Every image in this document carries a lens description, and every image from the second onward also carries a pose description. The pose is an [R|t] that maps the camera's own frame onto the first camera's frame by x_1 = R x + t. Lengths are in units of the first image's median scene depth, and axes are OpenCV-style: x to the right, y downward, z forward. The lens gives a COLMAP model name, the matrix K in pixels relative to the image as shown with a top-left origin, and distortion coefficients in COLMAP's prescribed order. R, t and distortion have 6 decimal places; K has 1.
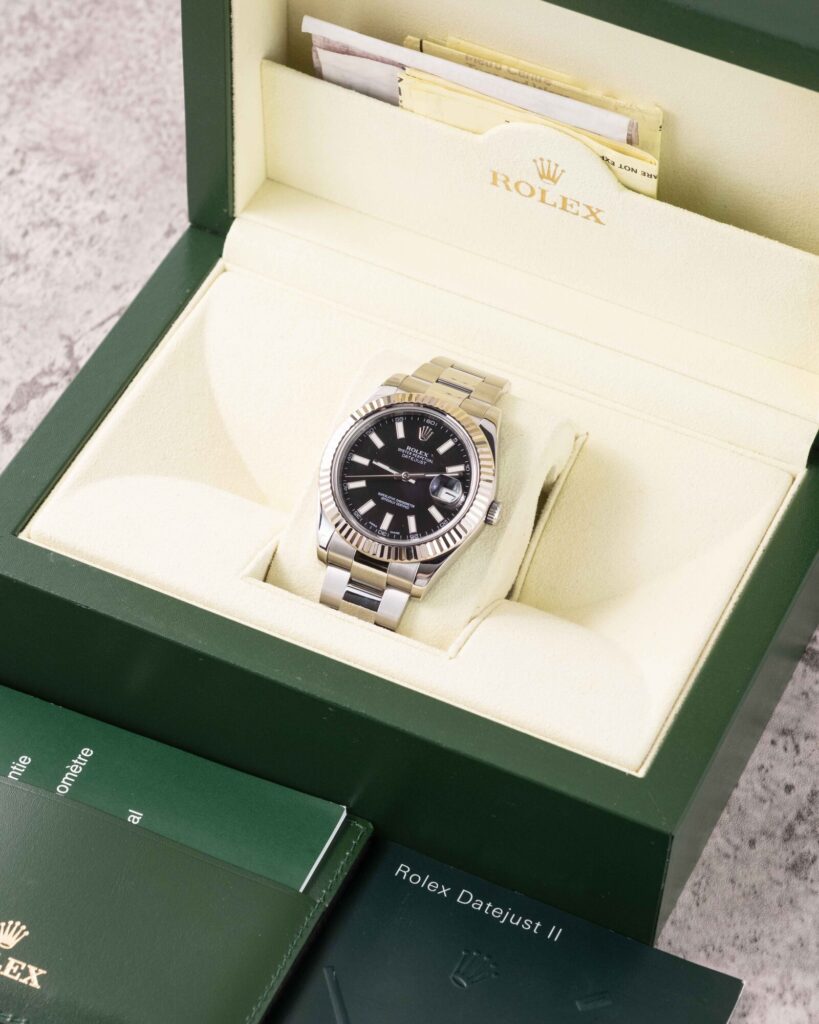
lens RADIAL K [[7402.8, 0, 412.0], [0, 7402.8, 512.9], [0, 0, 1]] dist [1.509702, 0.000000]
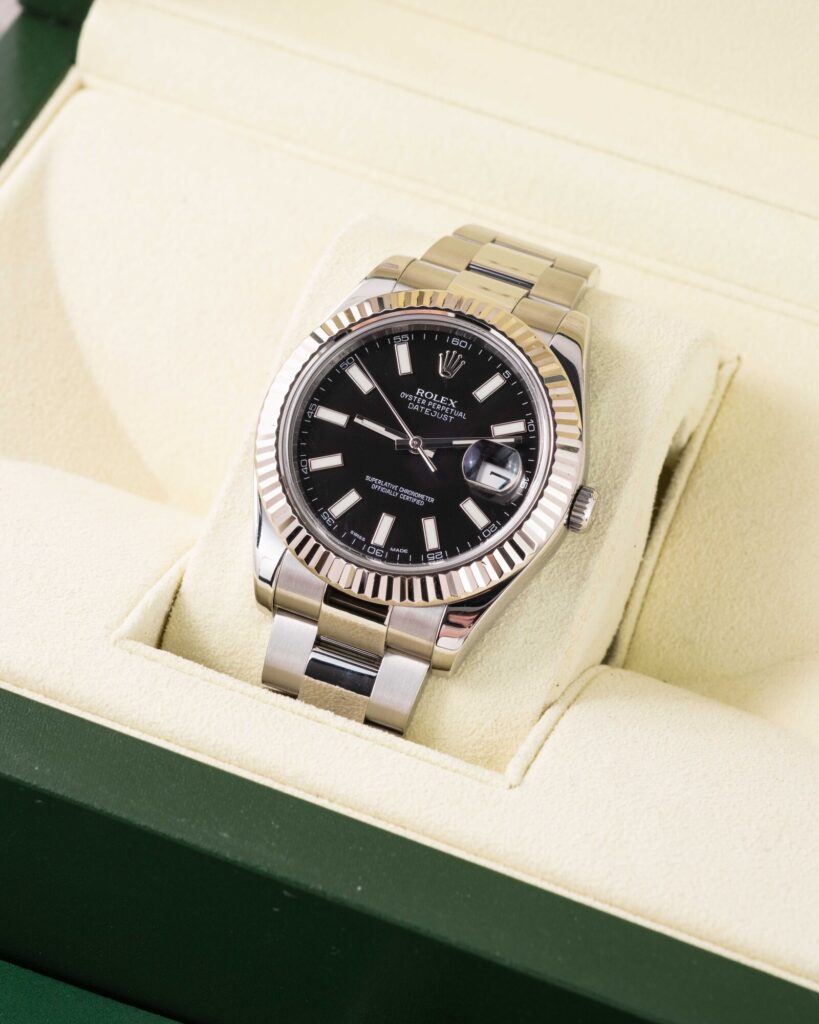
lens RADIAL K [[7402.8, 0, 405.2], [0, 7402.8, 510.1], [0, 0, 1]] dist [1.509702, 0.000000]
pose [[0.999675, -0.025117, 0.004333, -0.004078], [0.025092, 0.999668, 0.005804, -0.003322], [-0.004478, -0.005694, 0.999974, 0.460381]]
